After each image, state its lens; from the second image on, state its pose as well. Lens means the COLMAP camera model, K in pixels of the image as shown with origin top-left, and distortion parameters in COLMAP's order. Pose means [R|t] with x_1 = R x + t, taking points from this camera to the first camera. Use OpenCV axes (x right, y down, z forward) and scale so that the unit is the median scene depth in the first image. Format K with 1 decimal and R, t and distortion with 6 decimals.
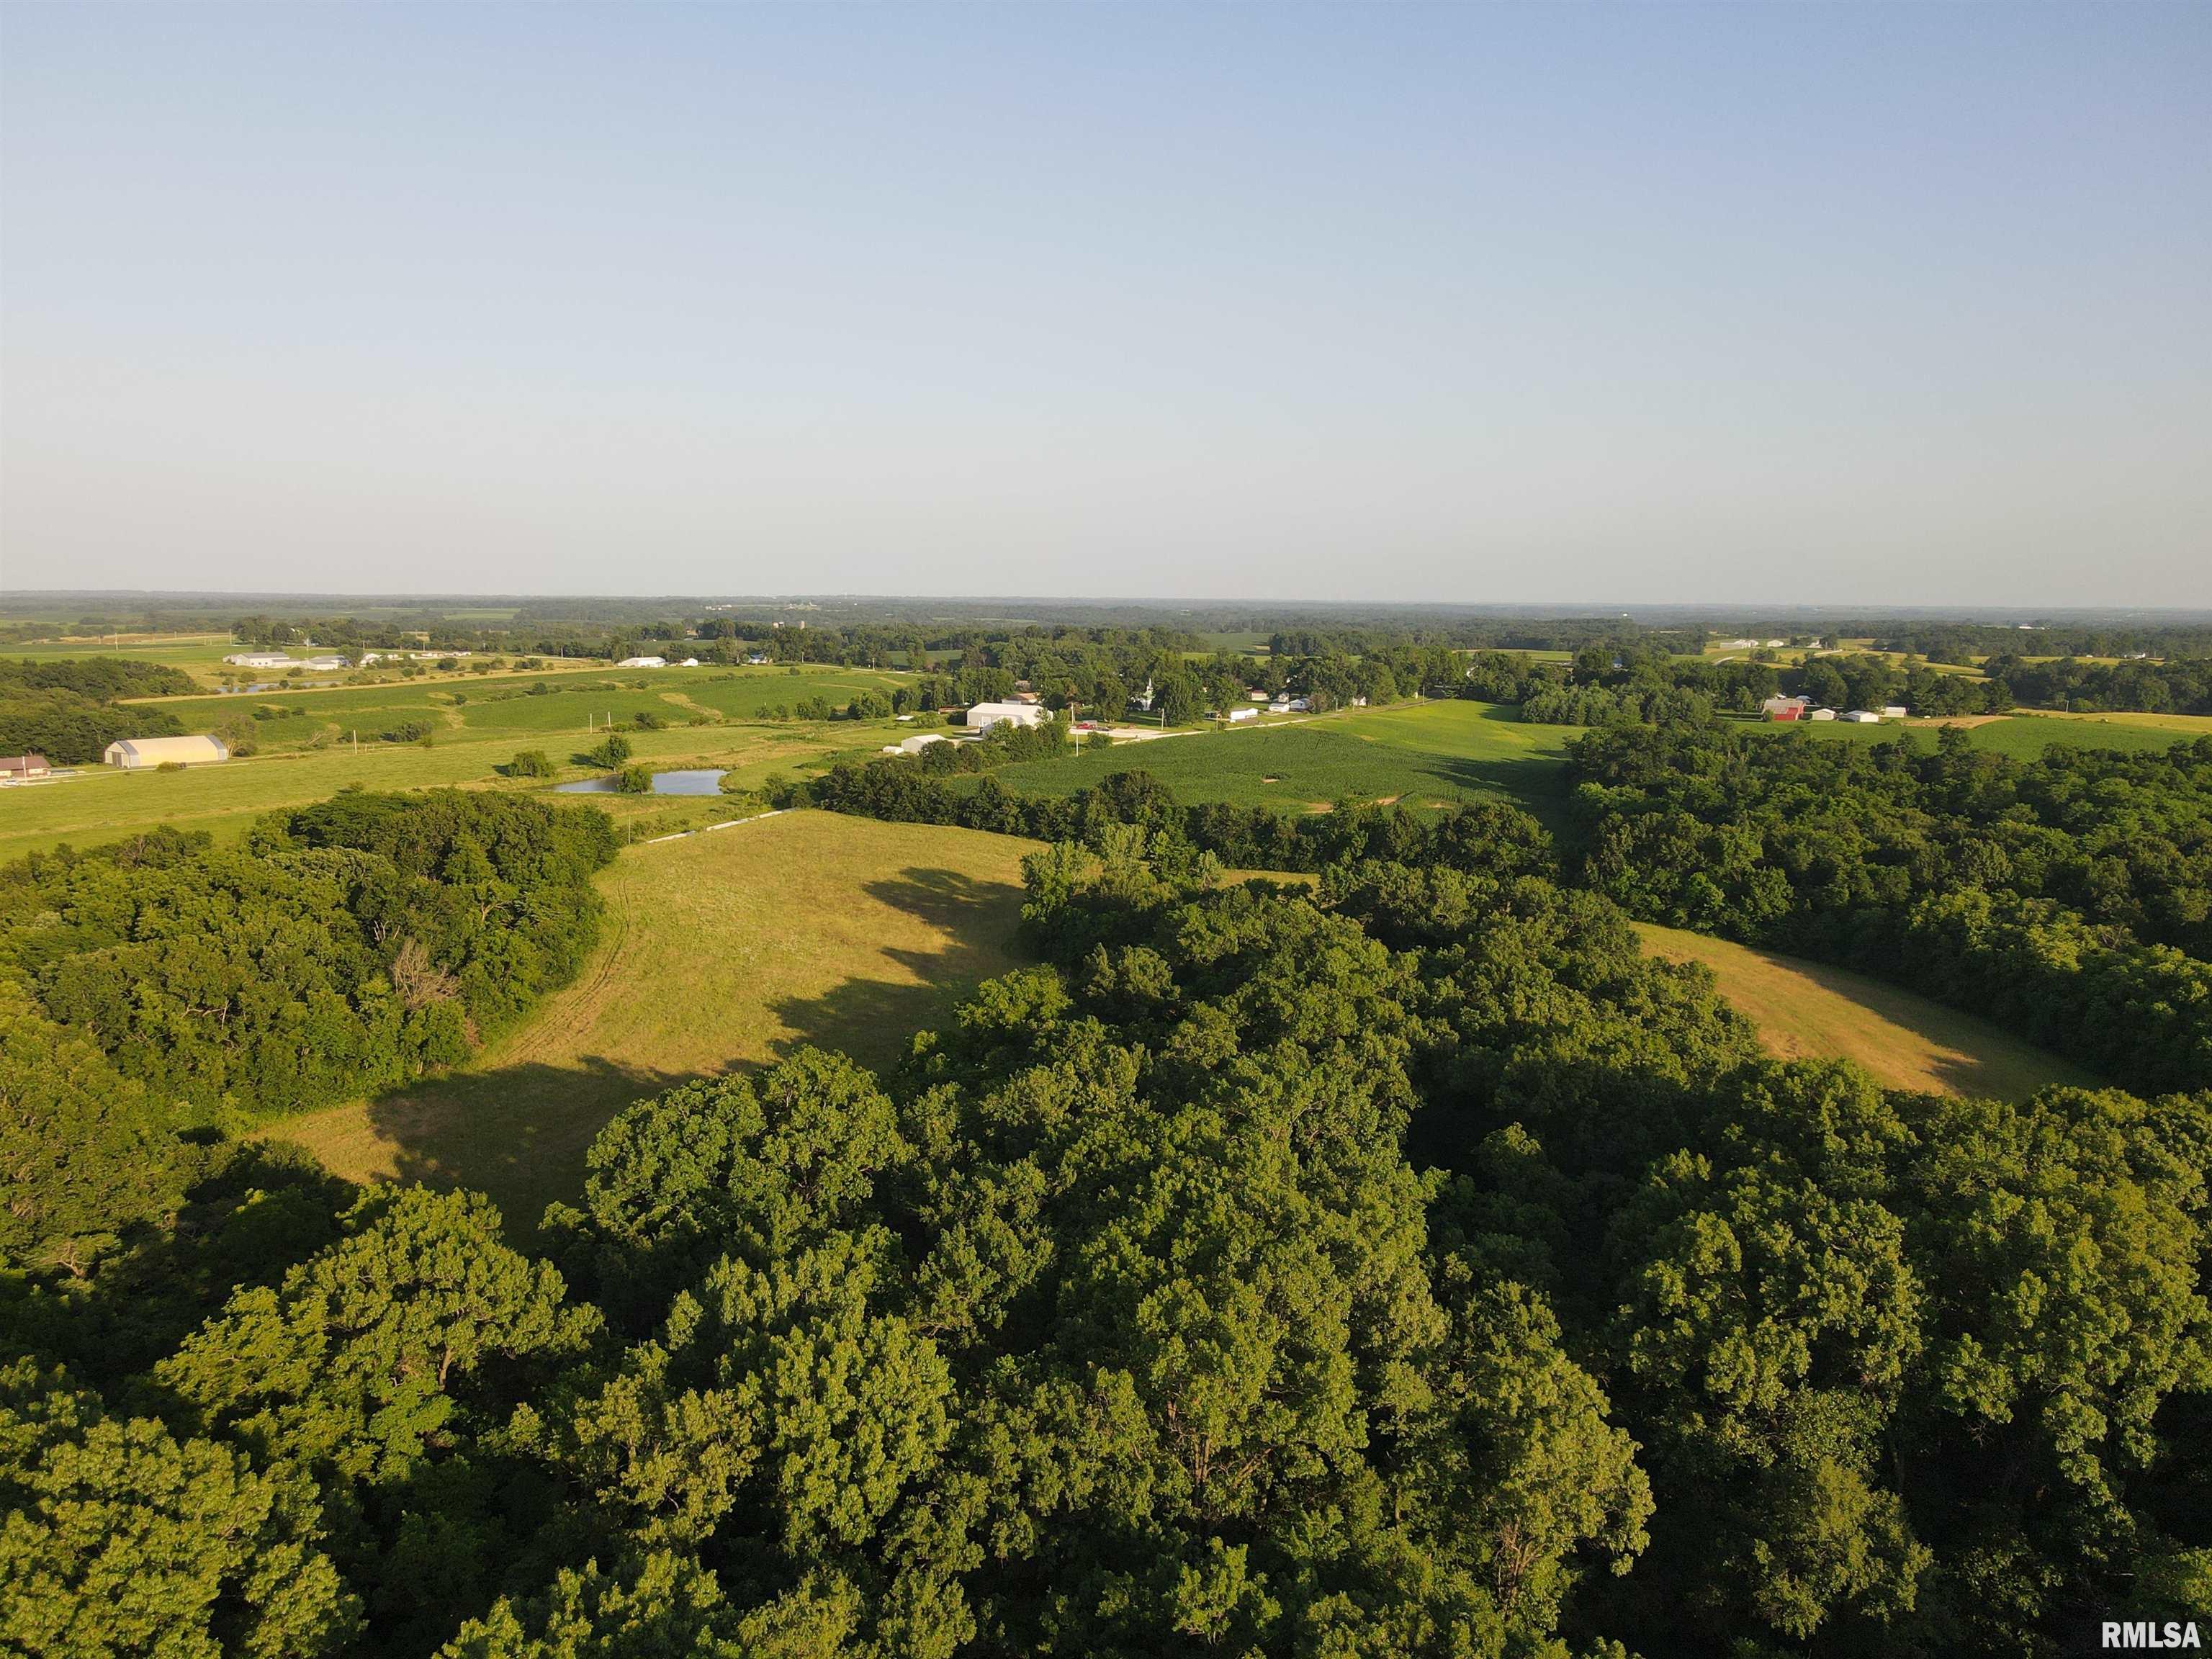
lens RADIAL K [[1644.3, 0, 1092.3], [0, 1644.3, 829.8], [0, 0, 1]] dist [-0.036923, 0.108089]
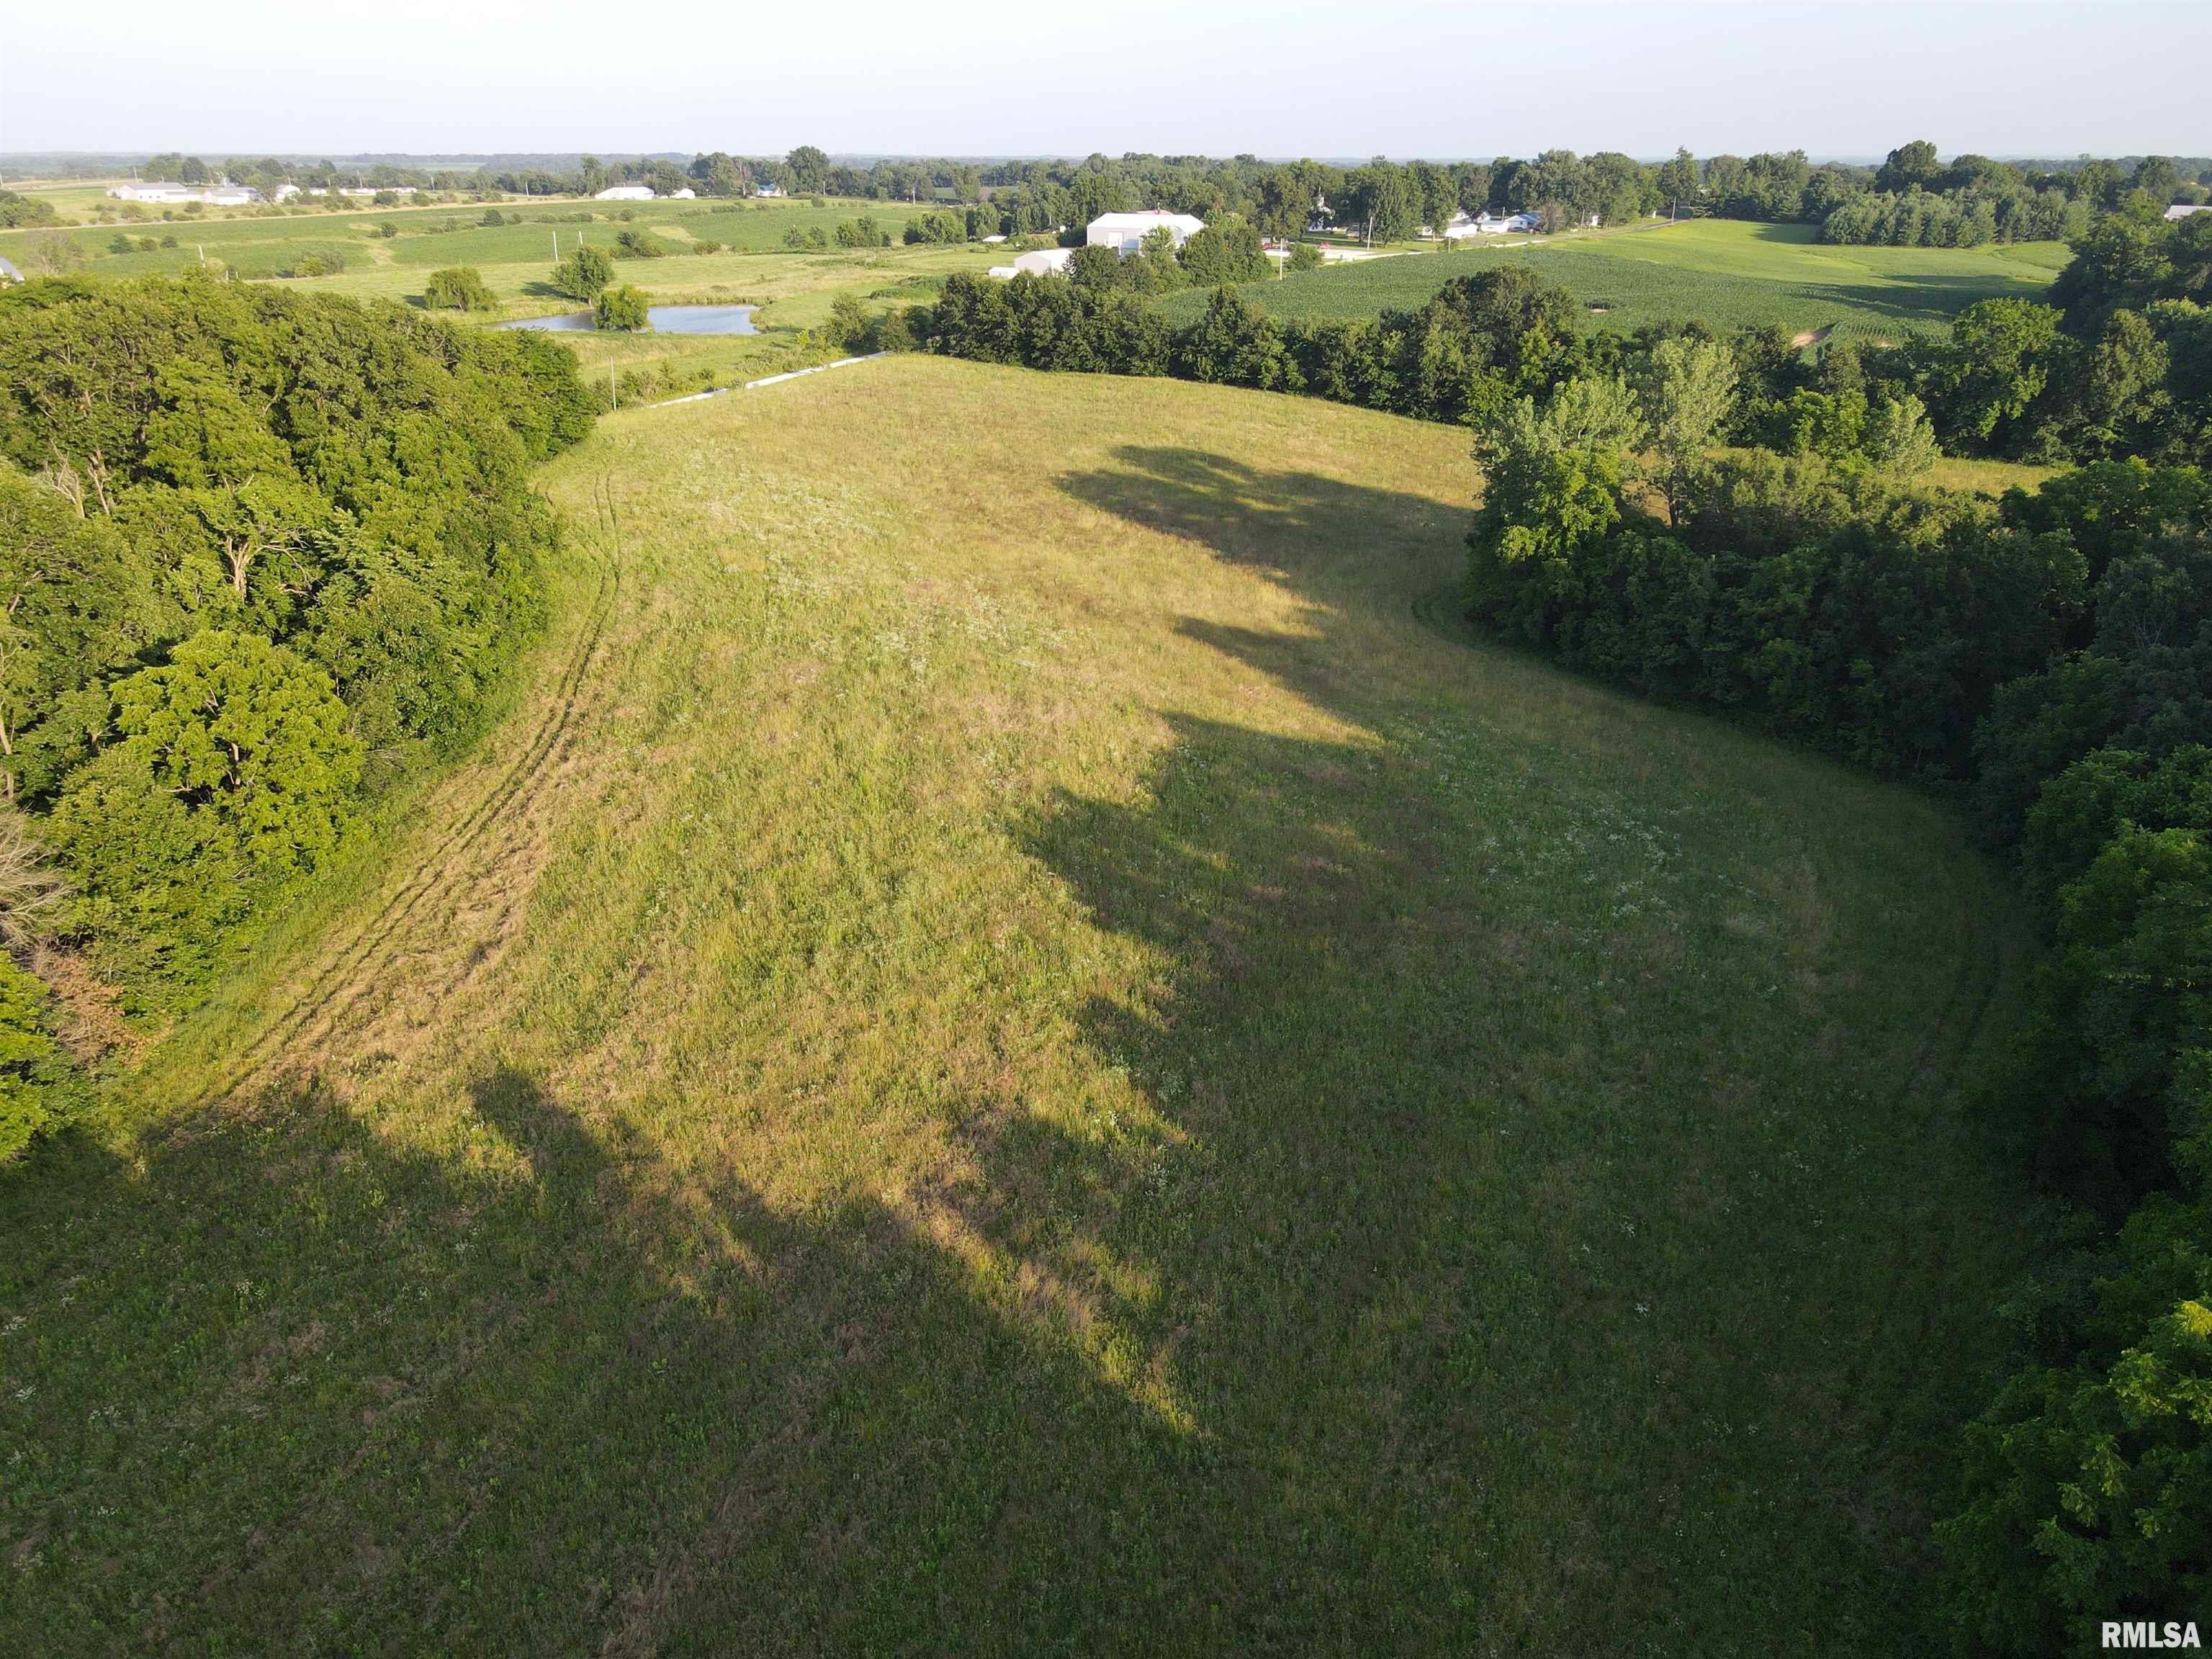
lens RADIAL K [[1632.3, 0, 1106.0], [0, 1632.3, 829.5], [0, 0, 1]] dist [0.021827, 0.001121]
pose [[0.999982, -0.005622, -0.002018, -0.078631], [0.005945, 0.969403, 0.245402, 0.008231], [0.000576, -0.245410, 0.969419, 0.290950]]
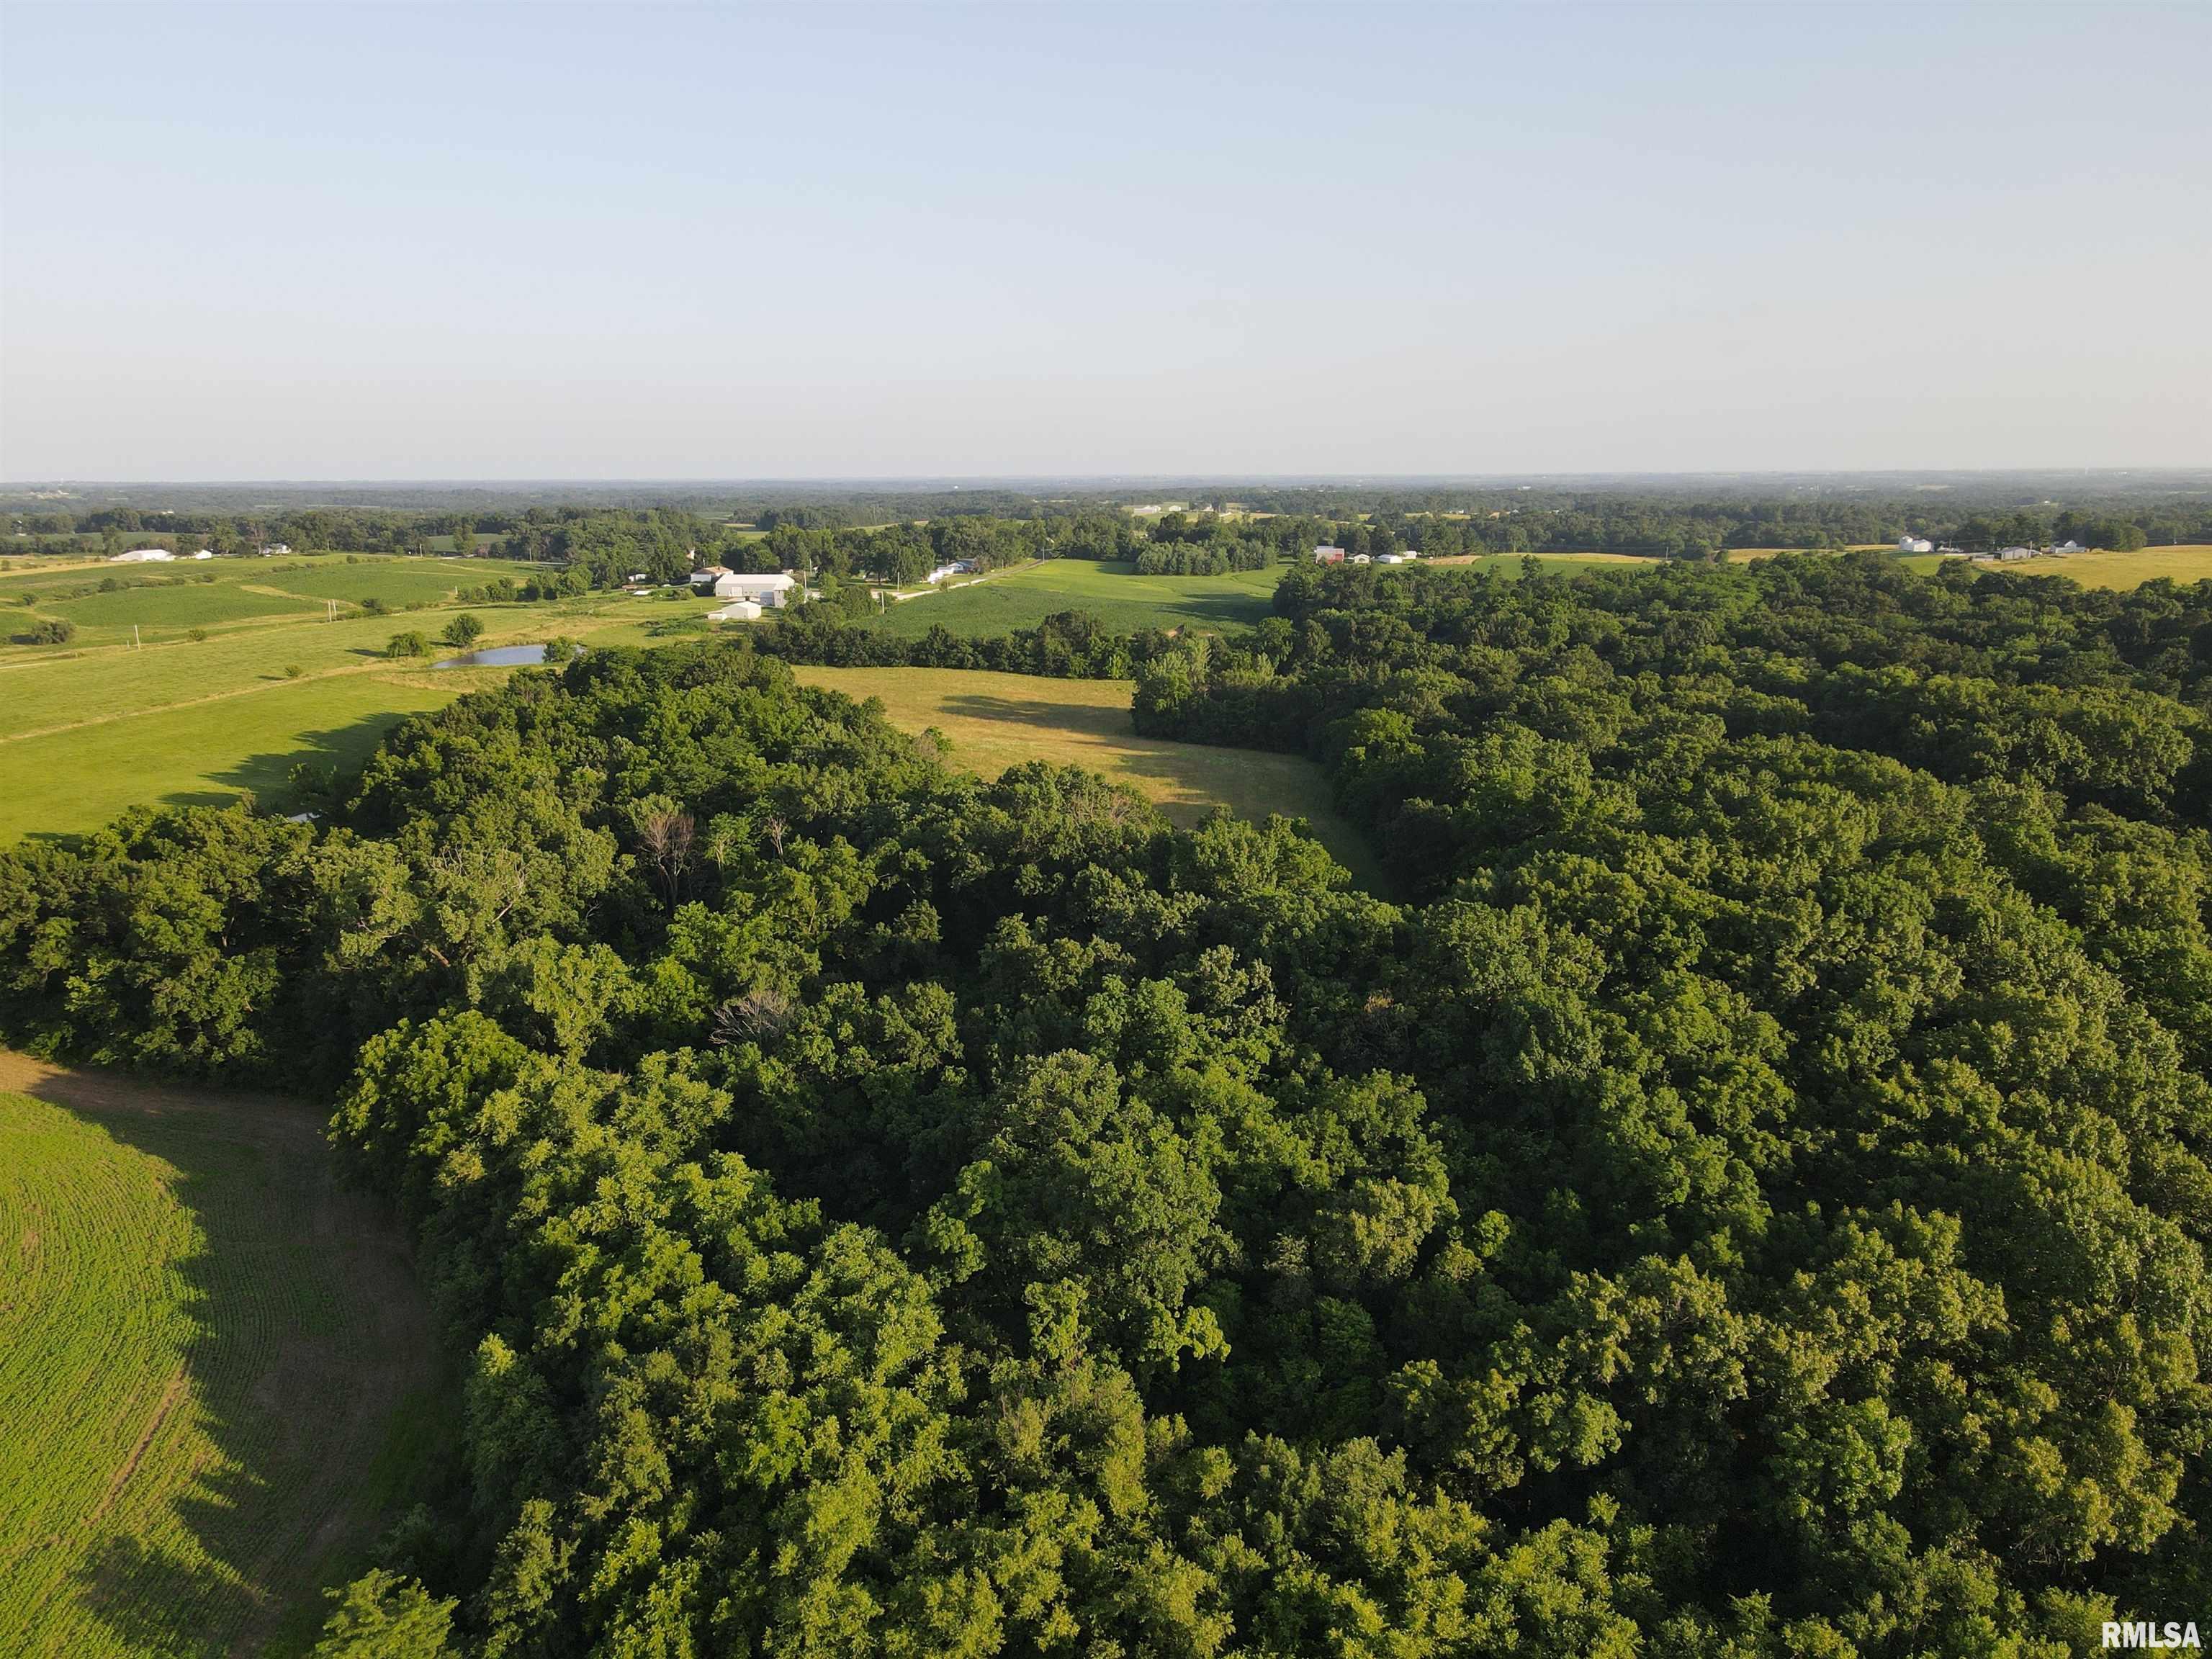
lens RADIAL K [[1644.3, 0, 1092.3], [0, 1644.3, 829.8], [0, 0, 1]] dist [-0.036923, 0.108089]
pose [[0.915740, -0.100923, 0.388889, -0.331081], [0.072374, 0.993539, 0.087417, 0.015625], [-0.395199, -0.051906, 0.917128, -0.120422]]
